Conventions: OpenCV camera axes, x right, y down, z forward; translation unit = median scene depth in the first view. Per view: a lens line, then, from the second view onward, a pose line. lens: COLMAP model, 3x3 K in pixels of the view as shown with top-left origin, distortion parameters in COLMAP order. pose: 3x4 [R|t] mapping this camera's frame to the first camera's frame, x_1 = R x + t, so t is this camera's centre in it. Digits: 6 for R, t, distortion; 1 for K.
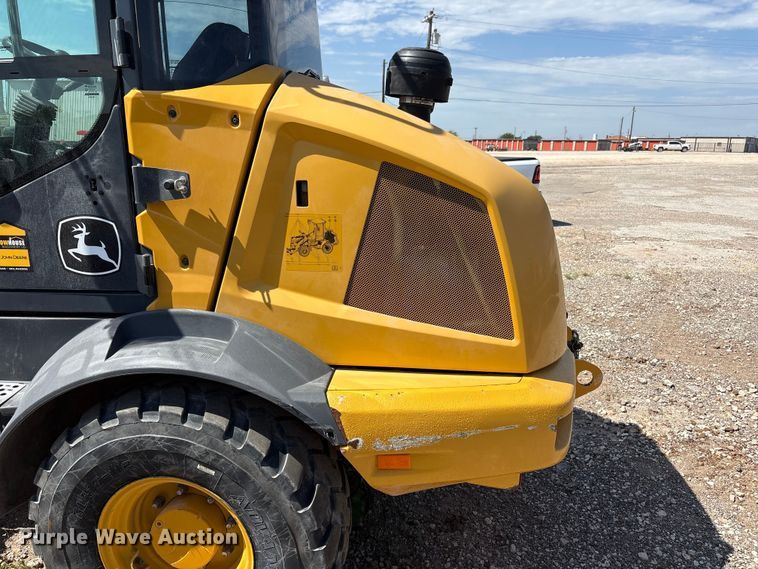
lens RADIAL K [[578.1, 0, 383.8], [0, 578.1, 290.4], [0, 0, 1]] dist [0.036131, -0.032572]
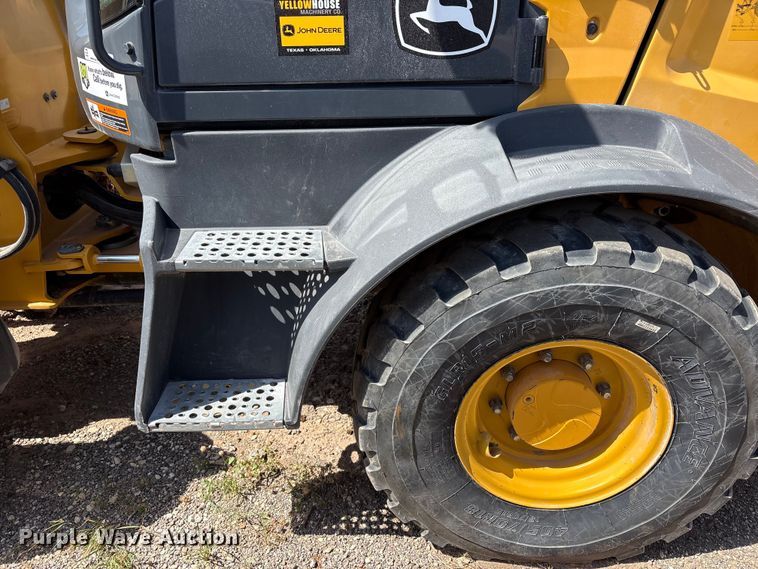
lens RADIAL K [[578.1, 0, 378.9], [0, 578.1, 283.6], [0, 0, 1]] dist [0.036131, -0.032572]
pose [[0.993021, -0.060256, 0.101386, -0.675036], [0.036800, 0.975020, 0.219046, 0.080627], [-0.112052, -0.213786, 0.970433, 0.324576]]
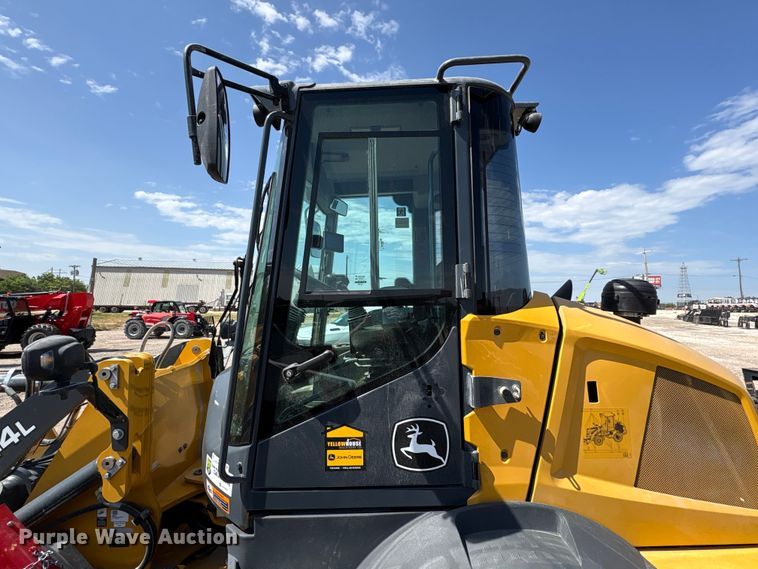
lens RADIAL K [[378.9, 0, 381.9], [0, 378.9, 284.7], [0, 0, 1]] dist [-0.001524, 0.002260]
pose [[0.993327, -0.002249, 0.115307, -0.679320], [0.036089, 0.955659, -0.292255, -0.164655], [-0.109537, 0.294466, 0.949364, 0.208038]]
